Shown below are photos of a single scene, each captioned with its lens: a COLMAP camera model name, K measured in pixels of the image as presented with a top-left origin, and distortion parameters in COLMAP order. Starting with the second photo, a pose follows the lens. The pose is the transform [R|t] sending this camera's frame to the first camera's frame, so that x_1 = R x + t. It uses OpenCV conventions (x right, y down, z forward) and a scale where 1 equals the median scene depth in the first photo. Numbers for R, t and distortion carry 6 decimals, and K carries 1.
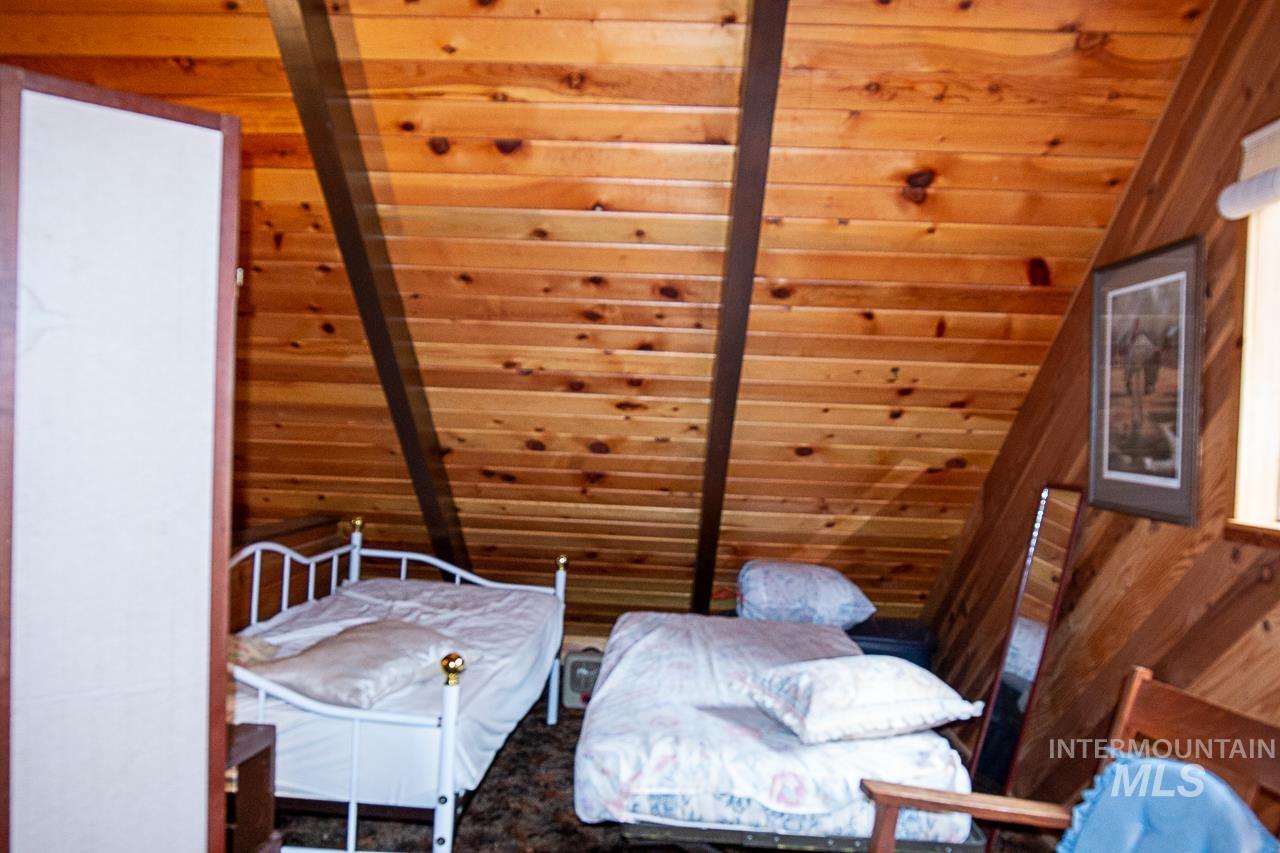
lens RADIAL K [[947.9, 0, 648.9], [0, 947.9, 448.8], [0, 0, 1]] dist [-0.021512, -0.009263]
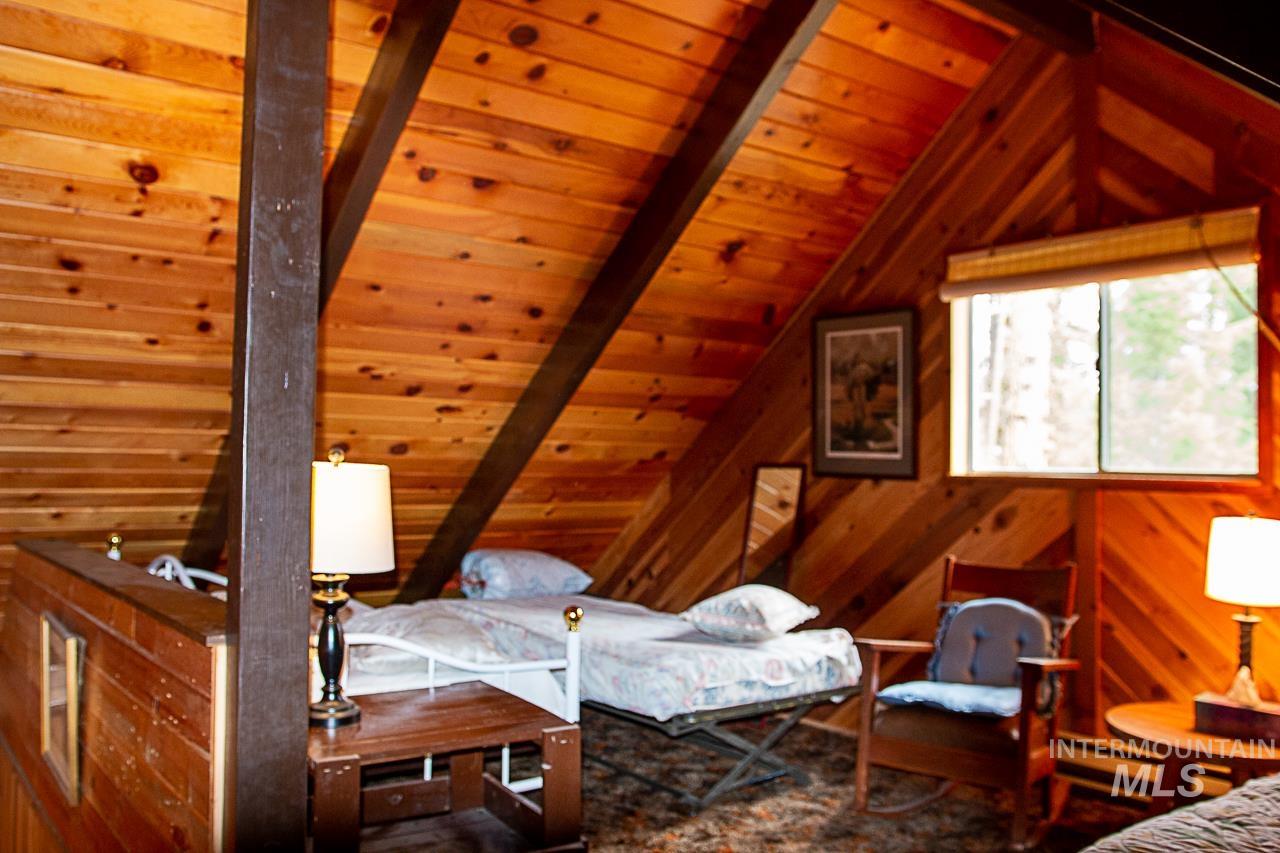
lens RADIAL K [[1056.2, 0, 637.4], [0, 1056.2, 427.5], [0, 0, 1]] dist [-0.092033, 0.068965]
pose [[0.768056, -0.008163, 0.640331, -0.875588], [0.030232, 0.999266, -0.023525, 0.015711], [-0.639669, 0.037427, 0.767739, -0.102005]]
